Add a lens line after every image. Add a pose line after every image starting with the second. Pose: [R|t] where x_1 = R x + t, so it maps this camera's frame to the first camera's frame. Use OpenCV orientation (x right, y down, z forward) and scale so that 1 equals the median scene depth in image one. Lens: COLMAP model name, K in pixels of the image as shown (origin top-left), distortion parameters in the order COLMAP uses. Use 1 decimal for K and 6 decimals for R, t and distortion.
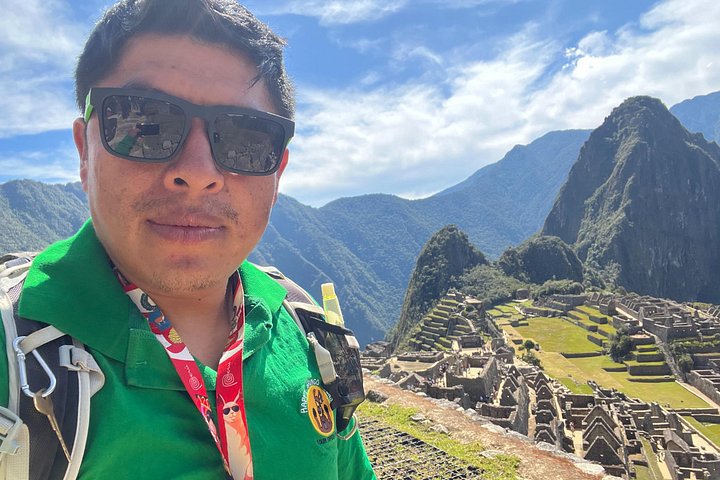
lens RADIAL K [[526.1, 0, 334.8], [0, 526.1, 251.3], [0, 0, 1]] dist [0.002149, 0.000005]
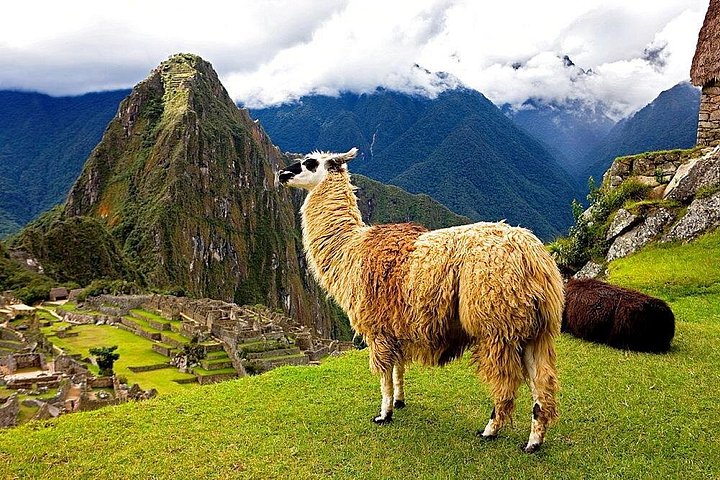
lens RADIAL K [[753.2, 0, 373.8], [0, 753.2, 239.4], [0, 0, 1]] dist [-0.074592, 0.000000]
pose [[0.689430, 0.046350, 0.722868, -0.071573], [-0.059617, 0.998196, -0.007145, -0.011421], [-0.721895, -0.038169, 0.690949, -0.044262]]
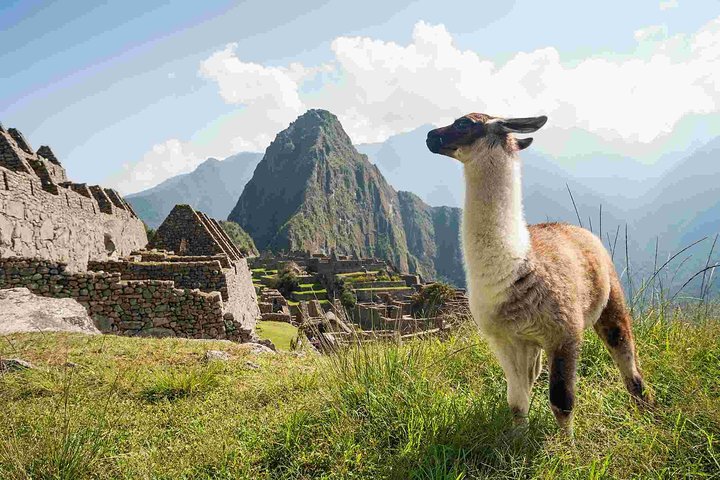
lens RADIAL K [[539.2, 0, 367.3], [0, 539.2, 229.5], [0, 0, 1]] dist [-0.023277, 0.018599]
pose [[0.811075, 0.099357, 0.576442, 0.060985], [-0.043075, 0.992938, -0.110537, 0.067865], [-0.583354, 0.064823, 0.809627, 0.094111]]
